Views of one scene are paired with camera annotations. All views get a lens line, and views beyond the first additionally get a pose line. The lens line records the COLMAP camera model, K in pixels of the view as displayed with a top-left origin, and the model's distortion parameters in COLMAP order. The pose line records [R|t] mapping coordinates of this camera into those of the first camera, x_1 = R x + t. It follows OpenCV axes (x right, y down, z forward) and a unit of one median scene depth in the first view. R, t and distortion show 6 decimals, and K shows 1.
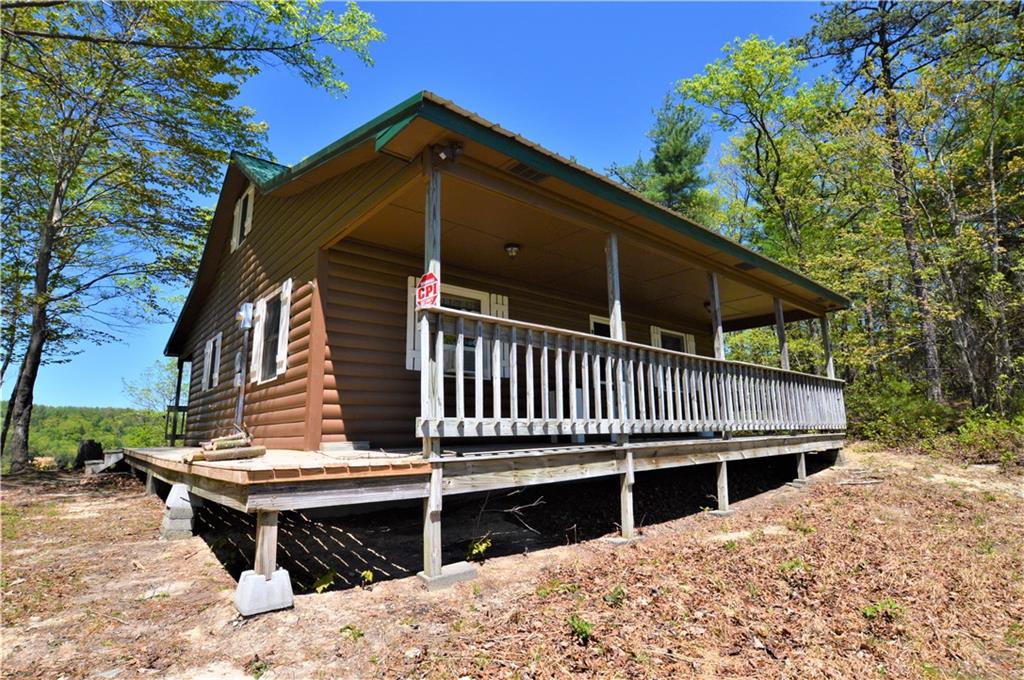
lens RADIAL K [[514.1, 0, 508.5], [0, 514.1, 336.4], [0, 0, 1]] dist [-0.033517, 0.005431]
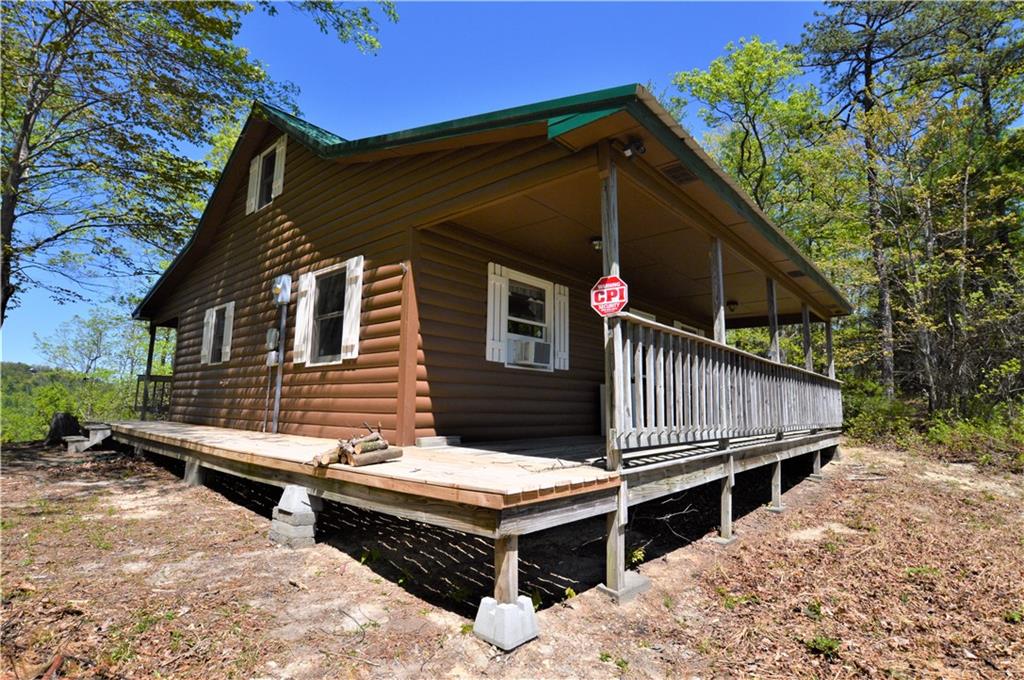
lens RADIAL K [[514.1, 0, 509.6], [0, 514.1, 336.7], [0, 0, 1]] dist [-0.033517, 0.005431]
pose [[0.989920, 0.052648, 0.131475, -0.288729], [-0.059455, 0.997057, 0.048393, -0.029121], [-0.128540, -0.055722, 0.990138, 0.045587]]
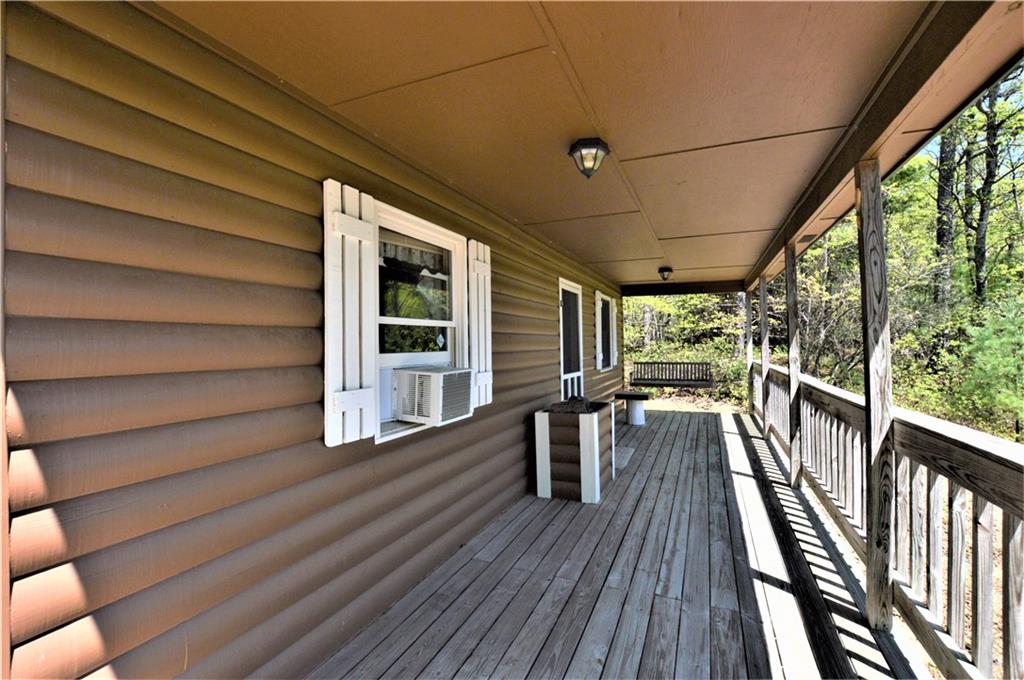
lens RADIAL K [[455.4, 0, 504.1], [0, 455.4, 338.3], [0, 0, 1]] dist [-0.034600, 0.004223]
pose [[0.903318, 0.011489, 0.428818, -0.226596], [-0.087605, 0.983515, 0.158191, -0.072774], [-0.419931, -0.180463, 0.889433, 0.688618]]
